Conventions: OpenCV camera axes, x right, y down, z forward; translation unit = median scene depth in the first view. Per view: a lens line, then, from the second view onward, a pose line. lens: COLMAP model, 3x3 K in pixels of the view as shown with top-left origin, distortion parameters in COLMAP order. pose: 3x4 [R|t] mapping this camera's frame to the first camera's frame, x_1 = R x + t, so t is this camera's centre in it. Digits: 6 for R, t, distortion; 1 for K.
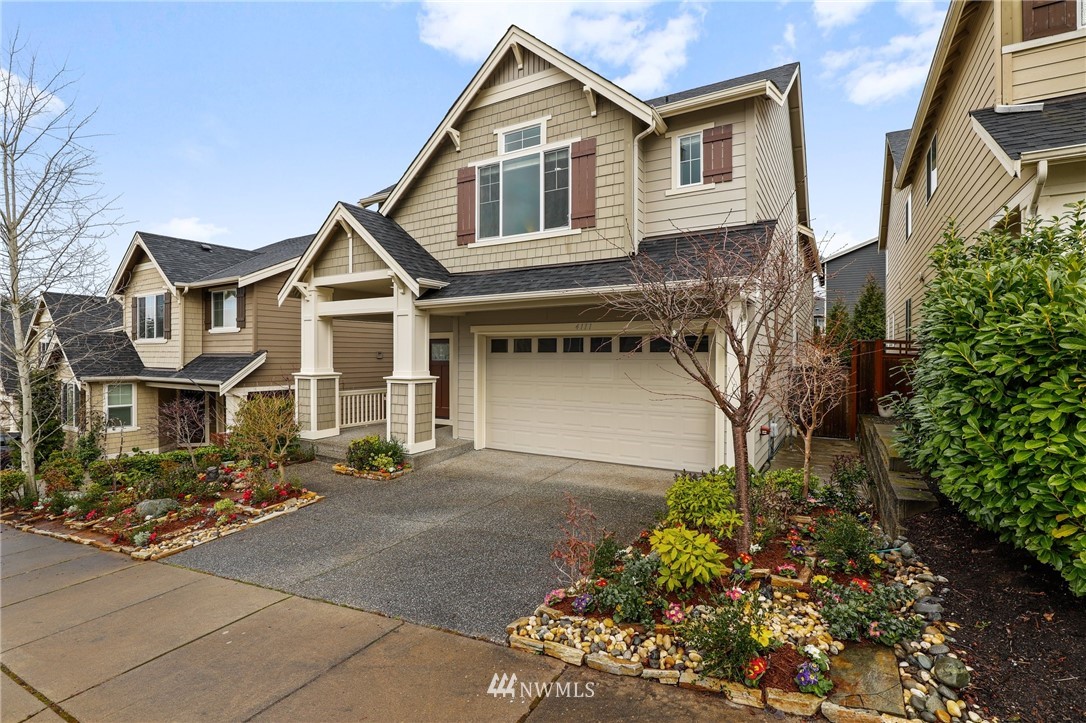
lens RADIAL K [[499.8, 0, 554.5], [0, 499.8, 362.6], [0, 0, 1]] dist [-0.037692, 0.008073]
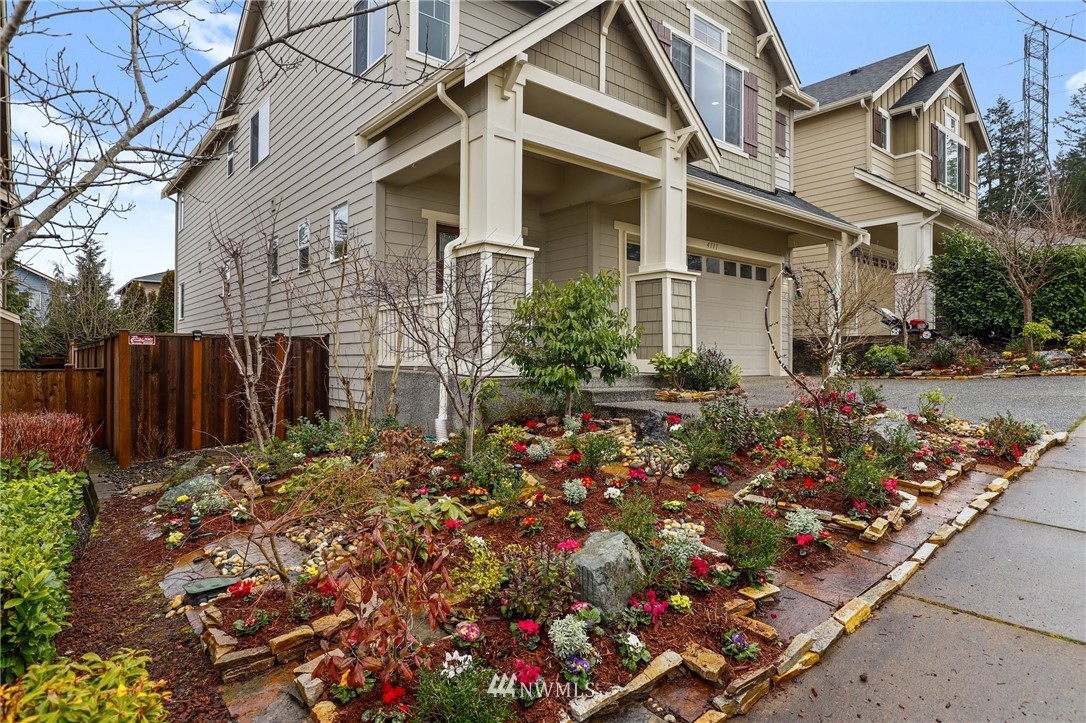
lens RADIAL K [[616.4, 0, 543.0], [0, 616.4, 361.5], [0, 0, 1]] dist [0.001110, 0.000237]
pose [[0.347779, -0.002750, 0.937573, -1.308432], [0.004499, 0.999989, 0.001264, 0.171489], [-0.937566, 0.003779, 0.347787, 0.913420]]
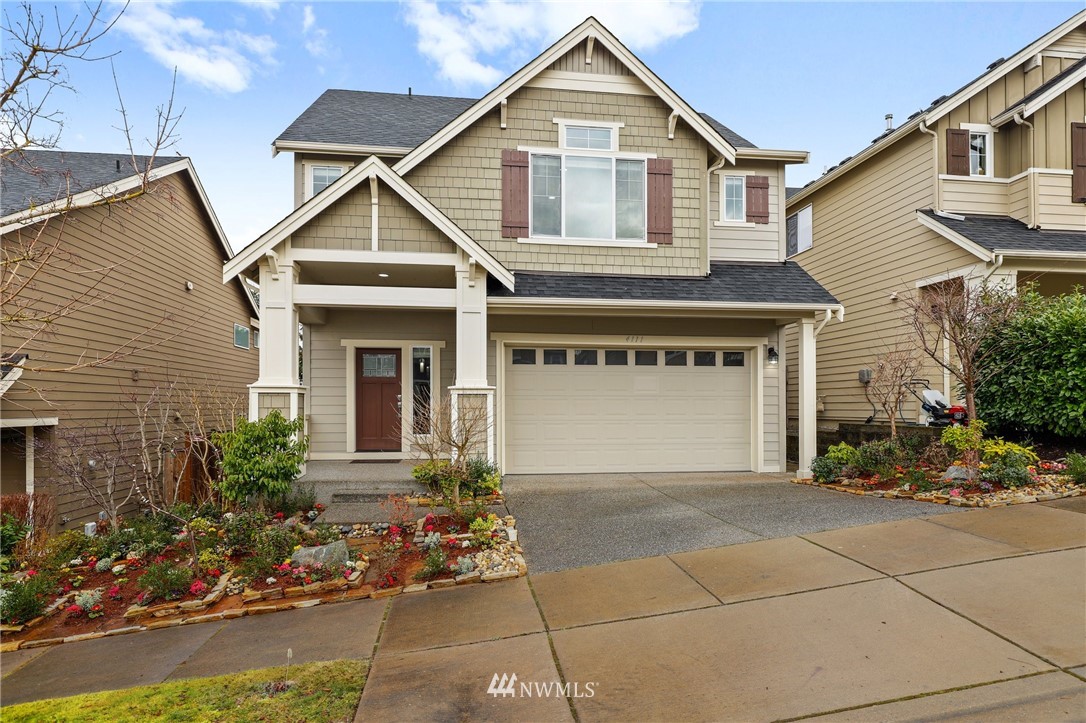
lens RADIAL K [[667.6, 0, 549.1], [0, 667.6, 412.4], [0, 0, 1]] dist [-0.007753, -0.001879]
pose [[0.791786, -0.005457, 0.610775, -0.935757], [0.008198, 0.999965, -0.001694, 0.080379], [-0.610744, 0.006348, 0.791803, 0.035853]]
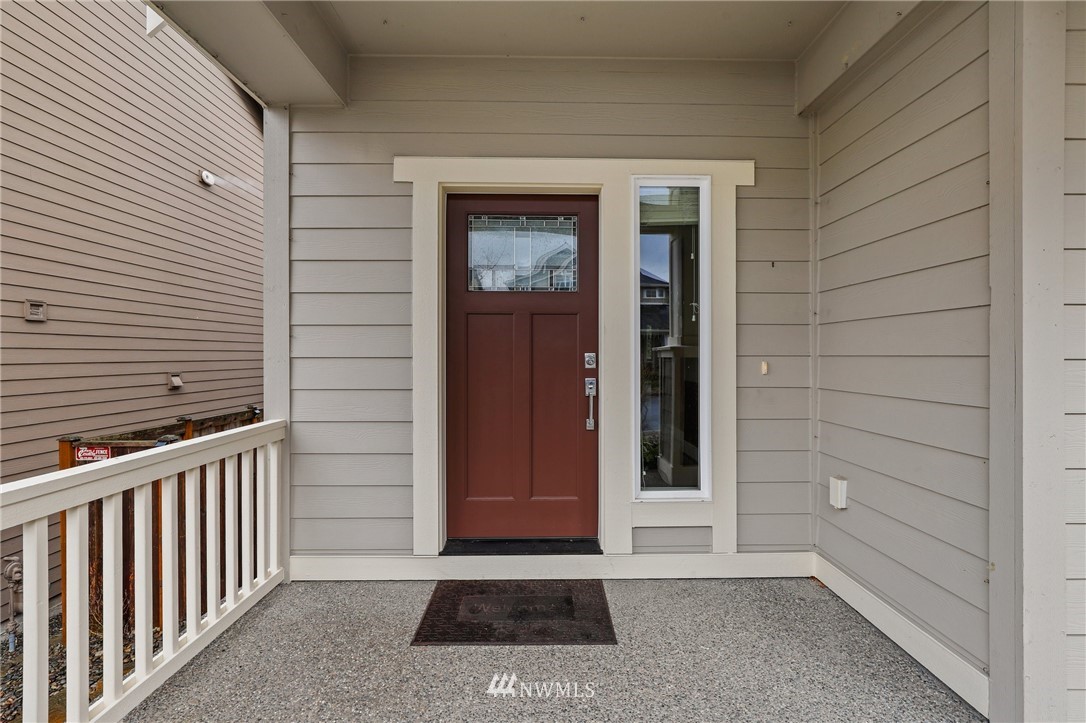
lens RADIAL K [[499.8, 0, 554.5], [0, 499.8, 362.6], [0, 0, 1]] dist [-0.037692, 0.008073]
pose [[0.853326, -0.004248, 0.521360, -0.480514], [0.003339, 0.999991, 0.002683, 0.040670], [-0.521367, -0.000549, 0.853333, 1.152876]]
